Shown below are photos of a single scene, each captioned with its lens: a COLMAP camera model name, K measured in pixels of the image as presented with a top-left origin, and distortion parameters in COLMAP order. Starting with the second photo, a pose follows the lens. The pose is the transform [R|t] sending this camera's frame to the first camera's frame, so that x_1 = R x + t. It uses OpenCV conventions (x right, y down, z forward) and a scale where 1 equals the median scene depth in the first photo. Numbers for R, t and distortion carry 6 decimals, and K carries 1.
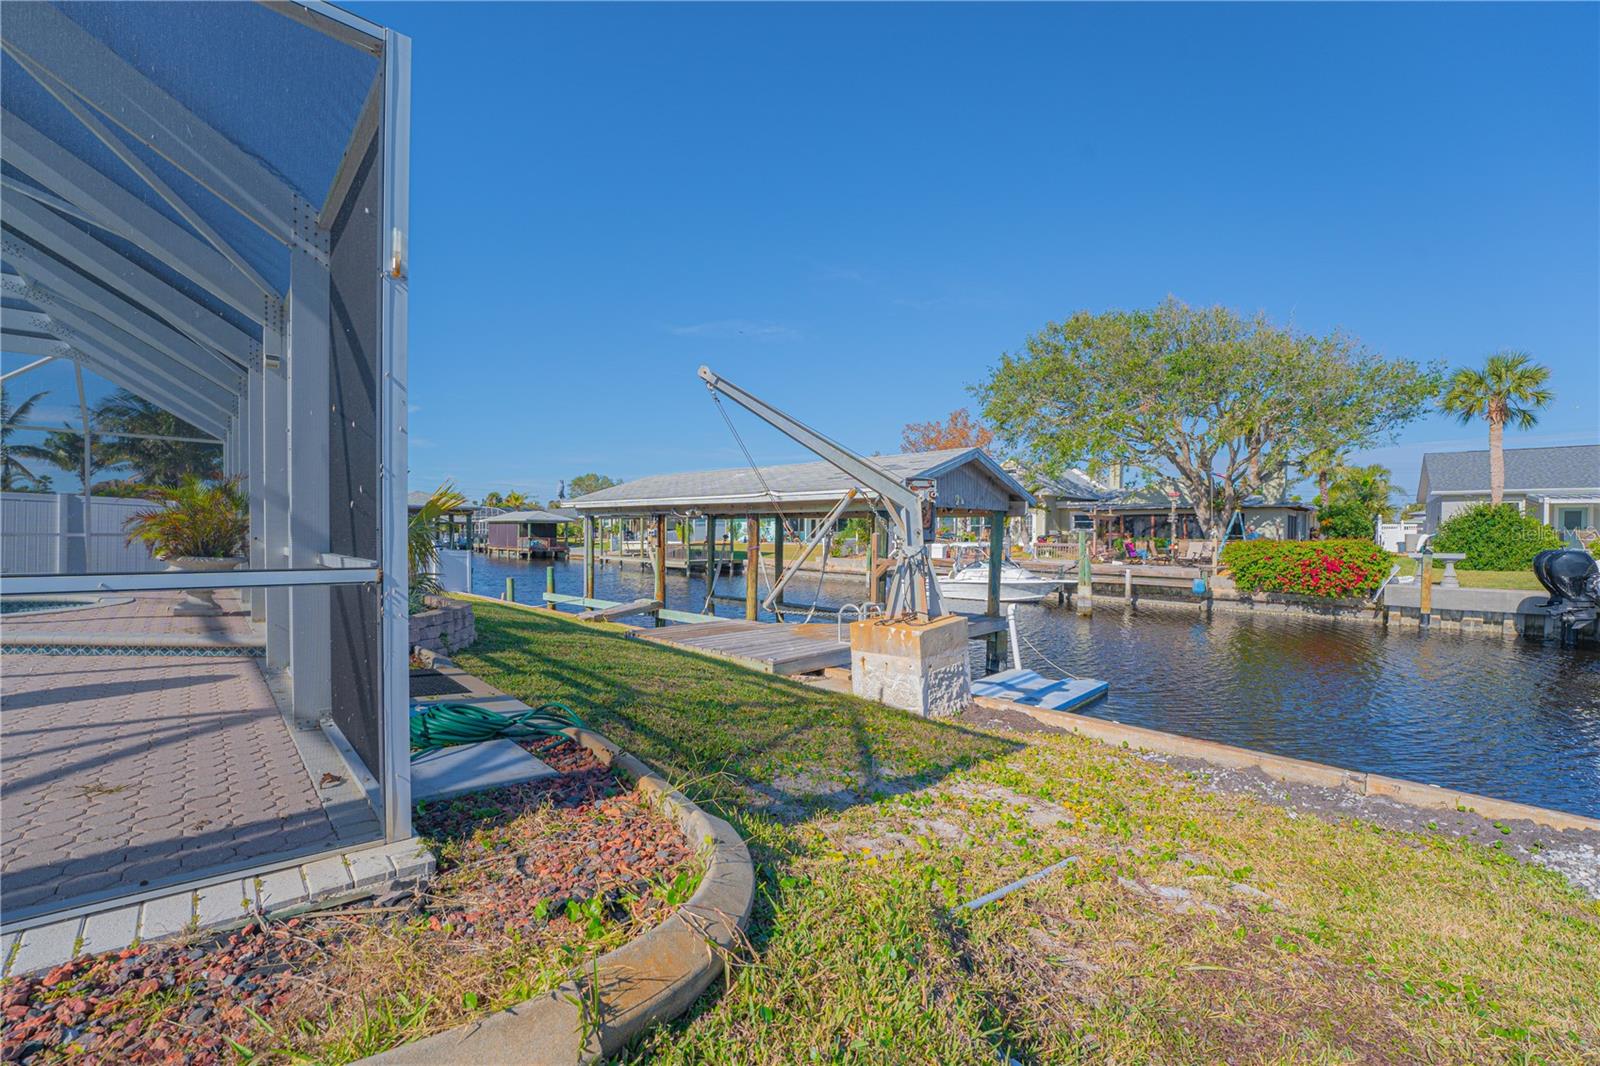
lens RADIAL K [[656.7, 0, 805.1], [0, 656.7, 537.1], [0, 0, 1]] dist [-0.022875, 0.000154]
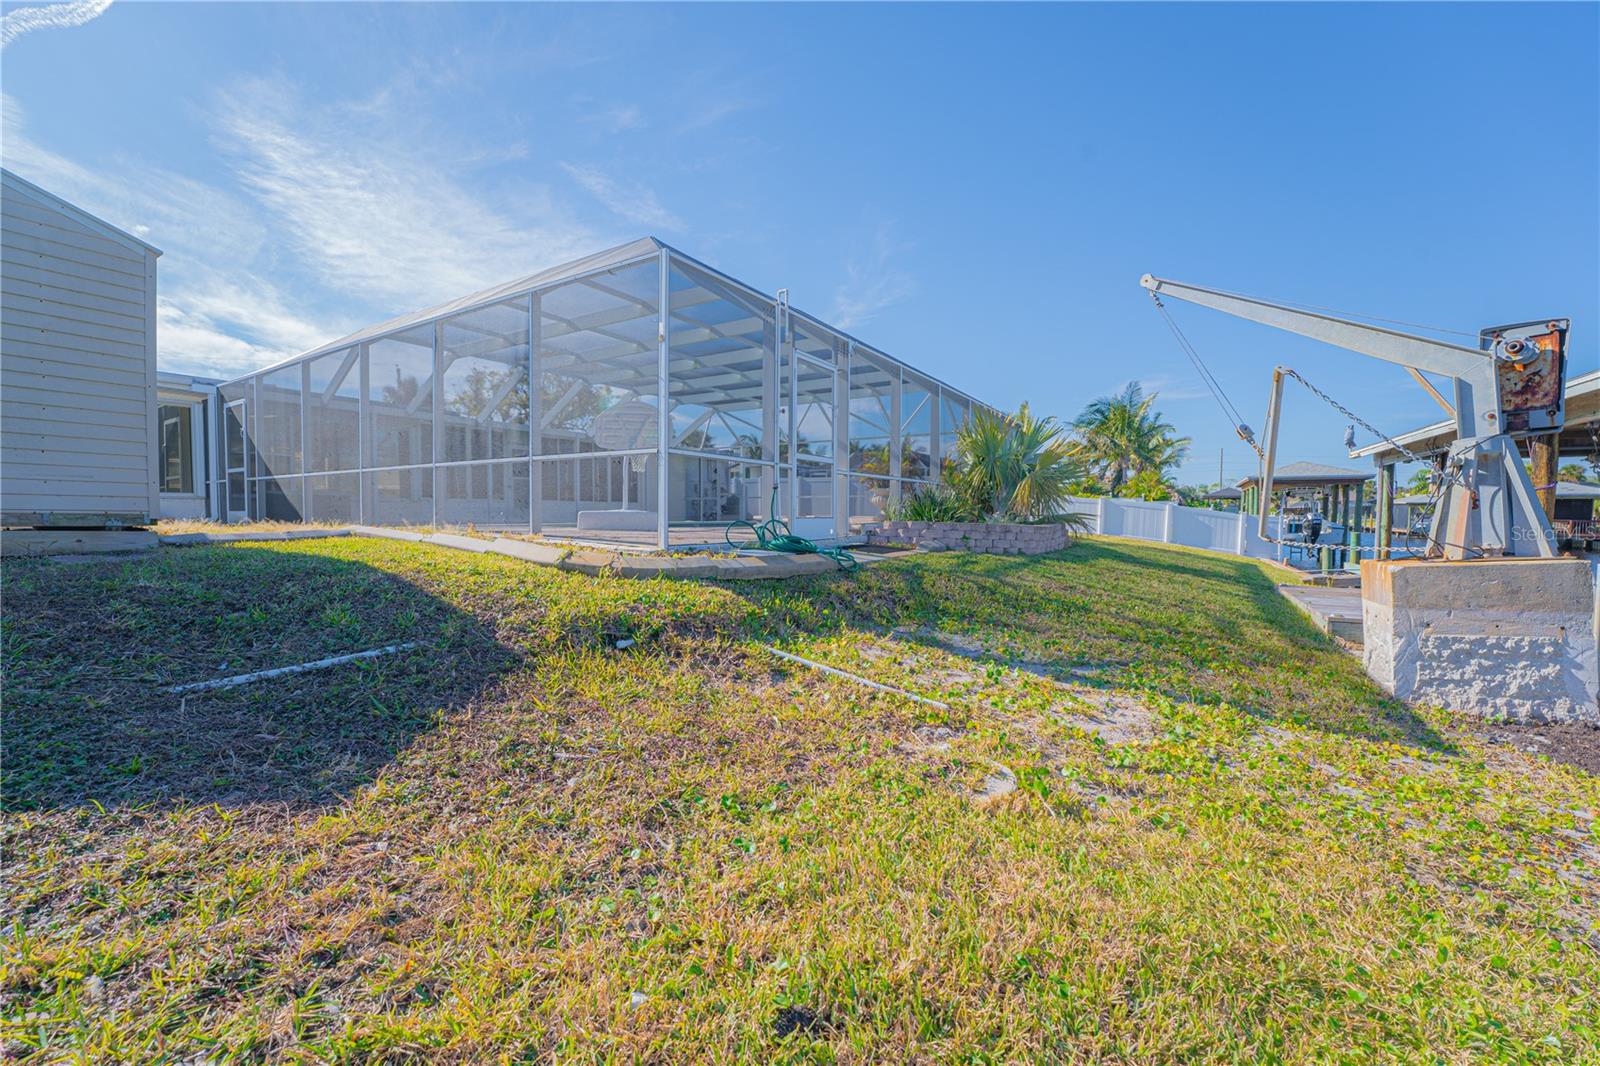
lens RADIAL K [[656.7, 0, 800.0], [0, 656.7, 532.7], [0, 0, 1]] dist [-0.022875, 0.000154]
pose [[0.260916, 0.015963, -0.965230, 0.613685], [-0.002075, 0.999870, 0.015975, 0.097756], [0.965359, -0.002166, 0.260915, 0.254590]]
